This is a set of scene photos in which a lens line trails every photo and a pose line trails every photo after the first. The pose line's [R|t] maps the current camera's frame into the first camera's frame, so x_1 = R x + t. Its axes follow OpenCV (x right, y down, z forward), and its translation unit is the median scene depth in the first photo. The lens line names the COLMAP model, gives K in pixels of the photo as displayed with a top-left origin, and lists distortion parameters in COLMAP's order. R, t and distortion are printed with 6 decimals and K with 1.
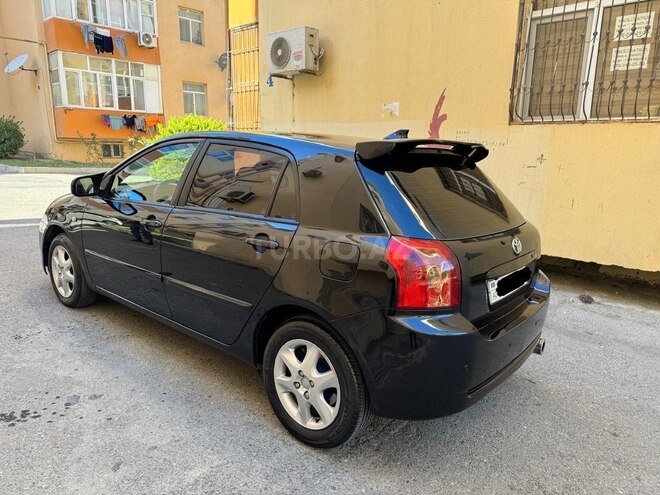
lens RADIAL K [[471.0, 0, 328.1], [0, 471.0, 248.0], [0, 0, 1]] dist [0.024619, -0.025750]
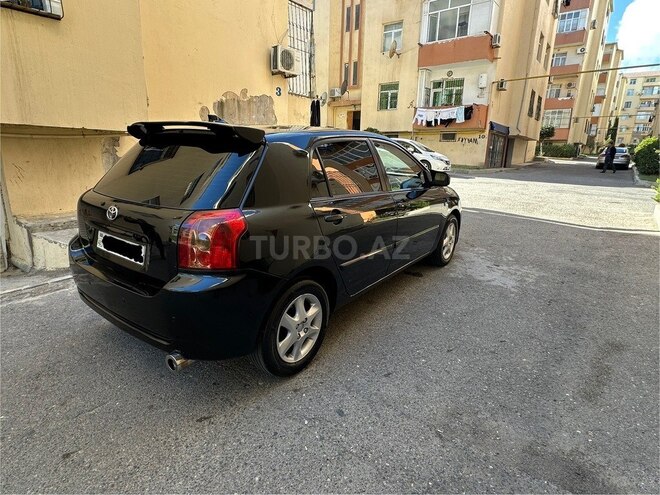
lens RADIAL K [[372.5, 0, 328.5], [0, 372.5, 251.0], [0, 0, 1]] dist [0.000610, -0.000838]
pose [[0.058651, 0.236739, -0.969801, 0.818259], [-0.230901, 0.948347, 0.217537, -0.143293], [0.971208, 0.211169, 0.110285, 0.893490]]
